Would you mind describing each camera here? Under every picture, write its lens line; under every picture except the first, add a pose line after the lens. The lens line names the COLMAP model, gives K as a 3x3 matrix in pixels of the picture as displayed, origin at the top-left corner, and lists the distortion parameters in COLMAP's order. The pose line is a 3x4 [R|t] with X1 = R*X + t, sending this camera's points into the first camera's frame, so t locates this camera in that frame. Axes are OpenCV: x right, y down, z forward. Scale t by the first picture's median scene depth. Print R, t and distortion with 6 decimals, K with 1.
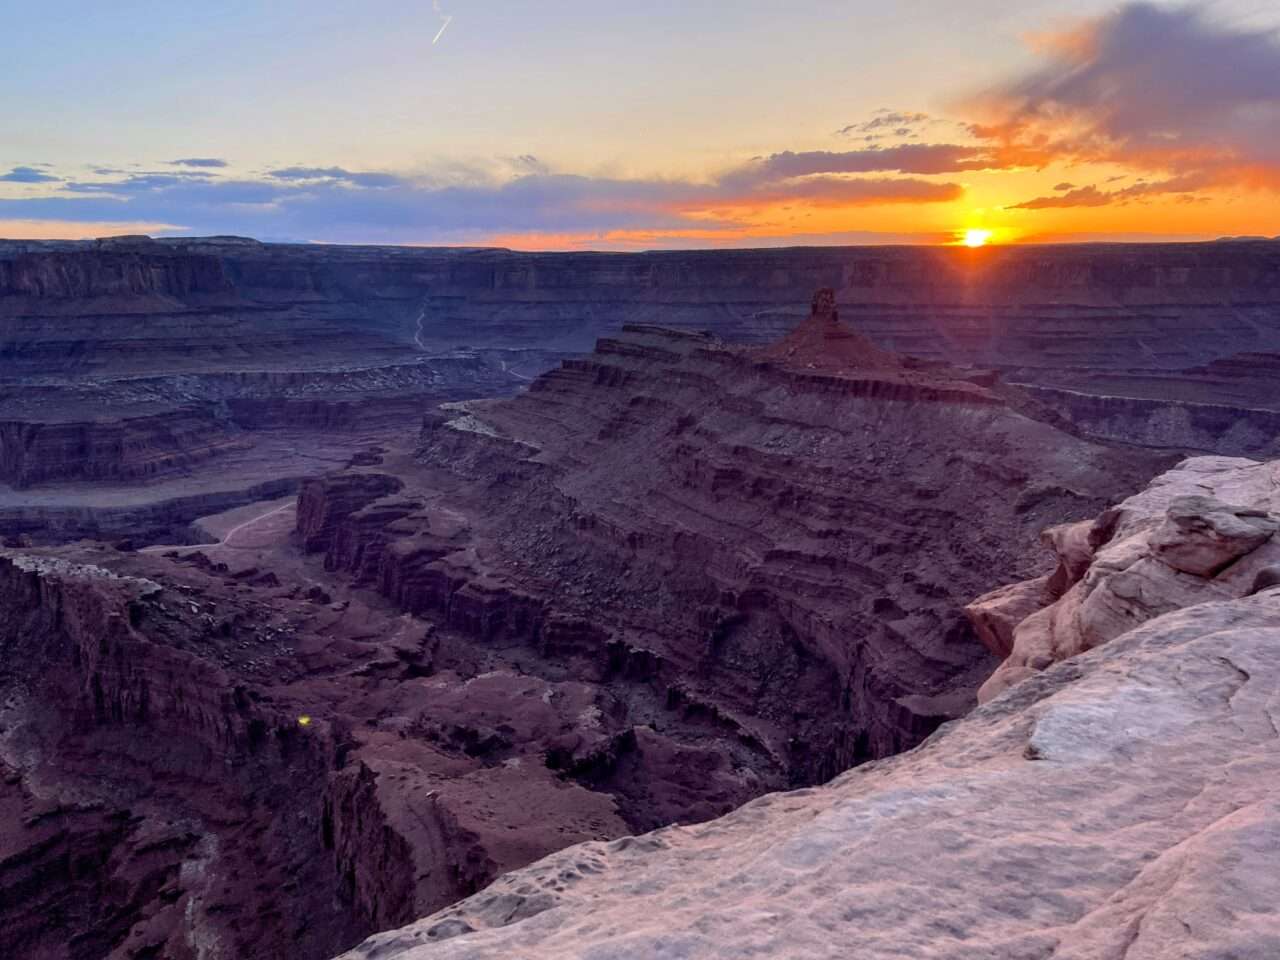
lens RADIAL K [[967.8, 0, 641.6], [0, 967.8, 472.1], [0, 0, 1]] dist [0.080054, -0.112190]
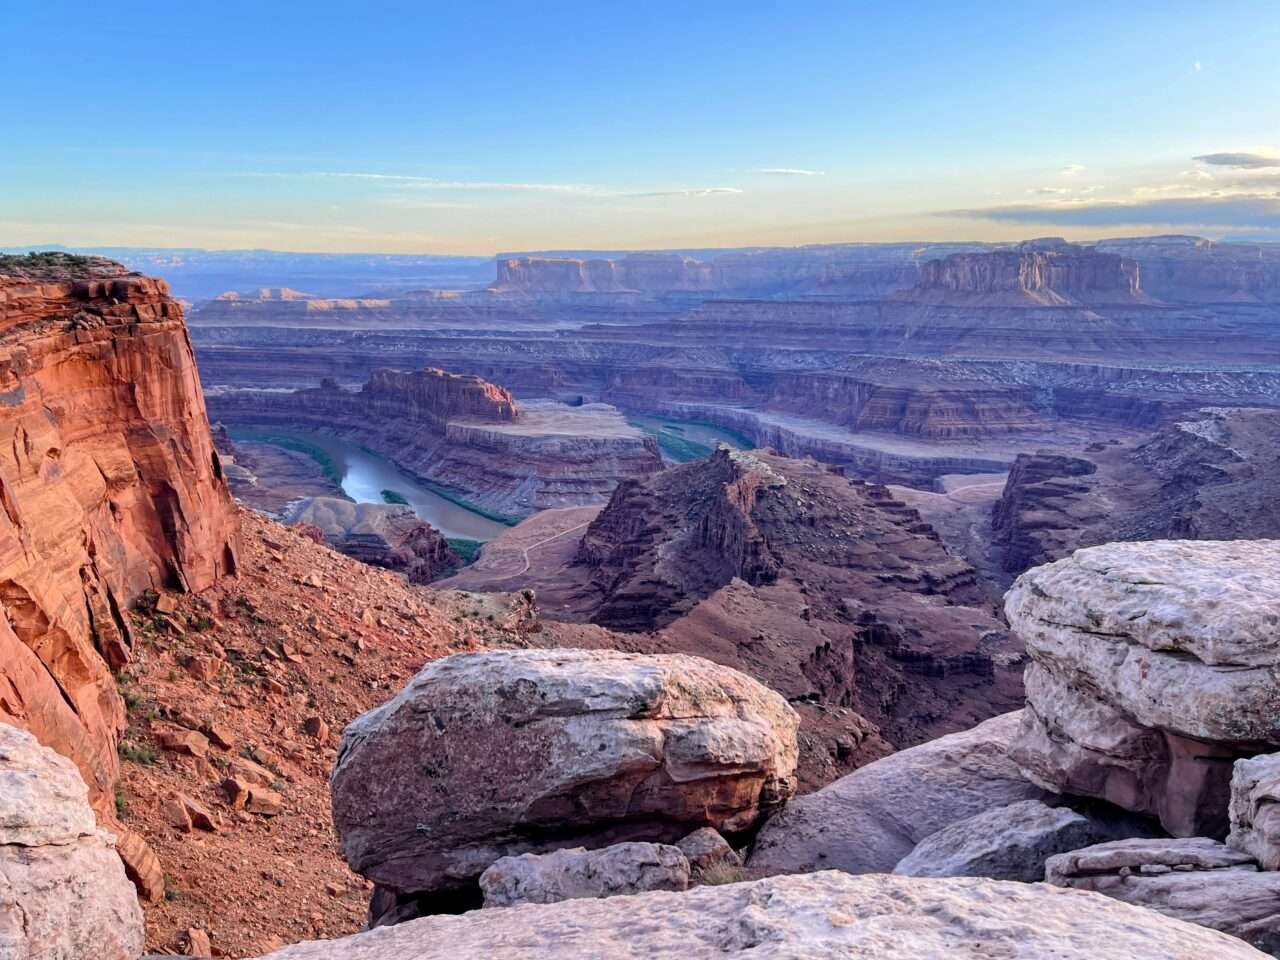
lens RADIAL K [[967.8, 0, 641.6], [0, 967.8, 472.1], [0, 0, 1]] dist [0.080054, -0.112190]
pose [[0.588303, 0.174293, -0.789634, 0.461502], [-0.174670, 0.980832, 0.086361, 0.011792], [0.789550, 0.087119, 0.607470, -0.042181]]
